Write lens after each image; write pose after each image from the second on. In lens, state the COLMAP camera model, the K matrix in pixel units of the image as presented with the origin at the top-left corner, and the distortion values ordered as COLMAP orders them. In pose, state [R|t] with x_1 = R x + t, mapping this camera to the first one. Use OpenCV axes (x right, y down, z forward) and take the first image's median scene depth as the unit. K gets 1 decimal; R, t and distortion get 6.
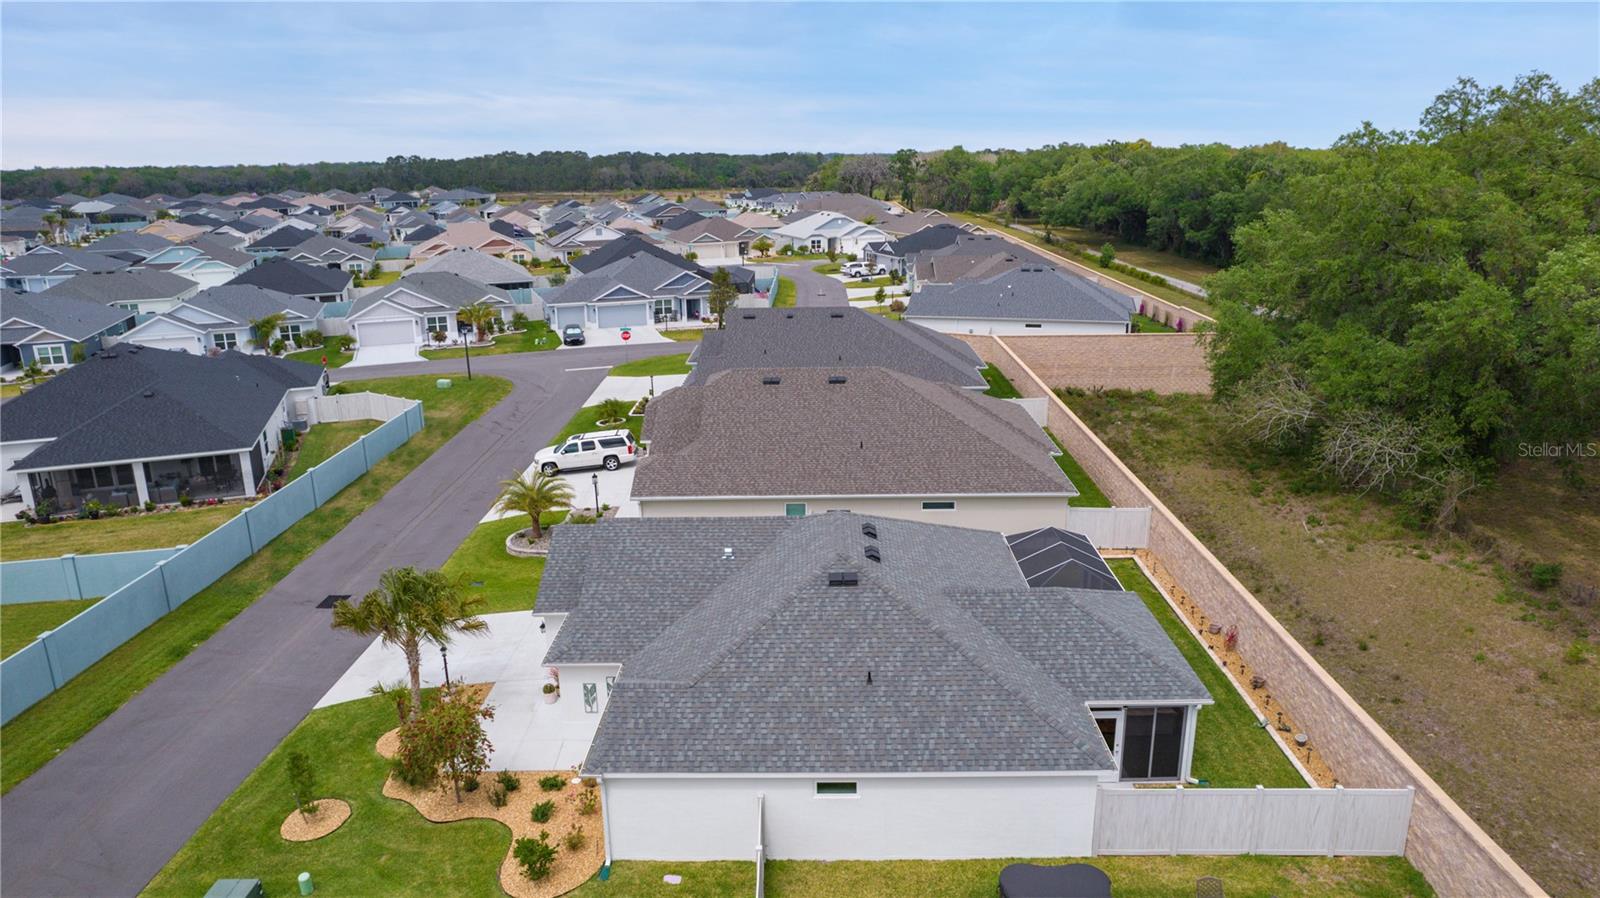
lens RADIAL K [[1030.5, 0, 803.2], [0, 1030.5, 441.8], [0, 0, 1]] dist [-0.077701, 0.068220]
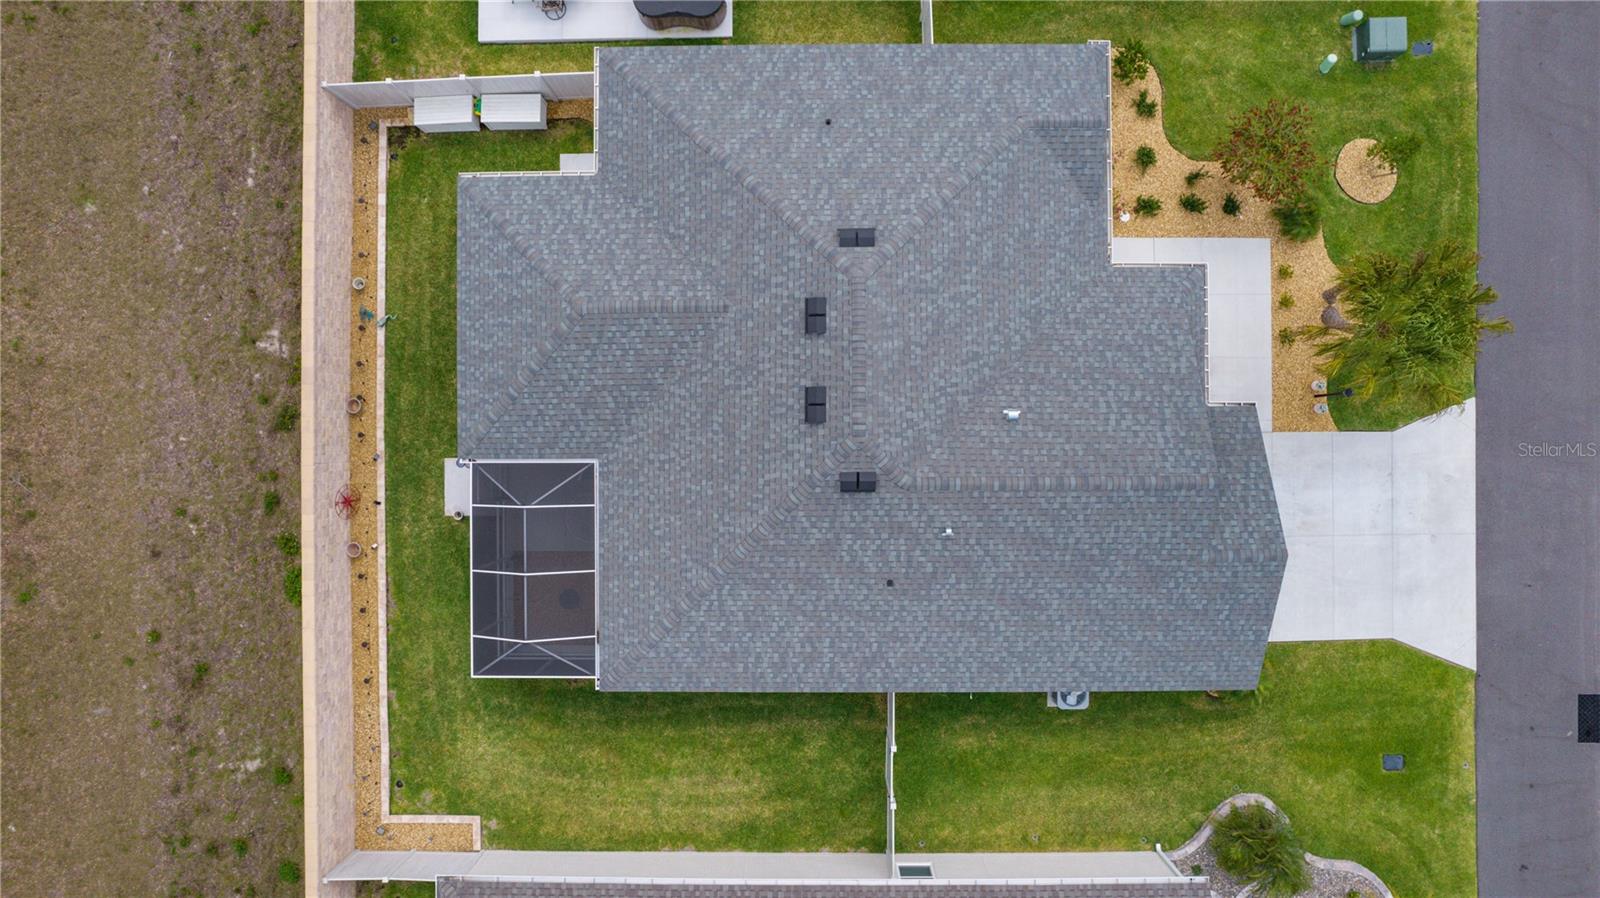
lens RADIAL K [[1030.5, 0, 803.2], [0, 1030.5, 441.8], [0, 0, 1]] dist [-0.077701, 0.068220]
pose [[-0.999359, 0.019505, 0.030021, 0.064033], [0.023987, -0.257707, 0.965925, -0.721007], [0.026577, 0.966026, 0.257074, 1.023292]]
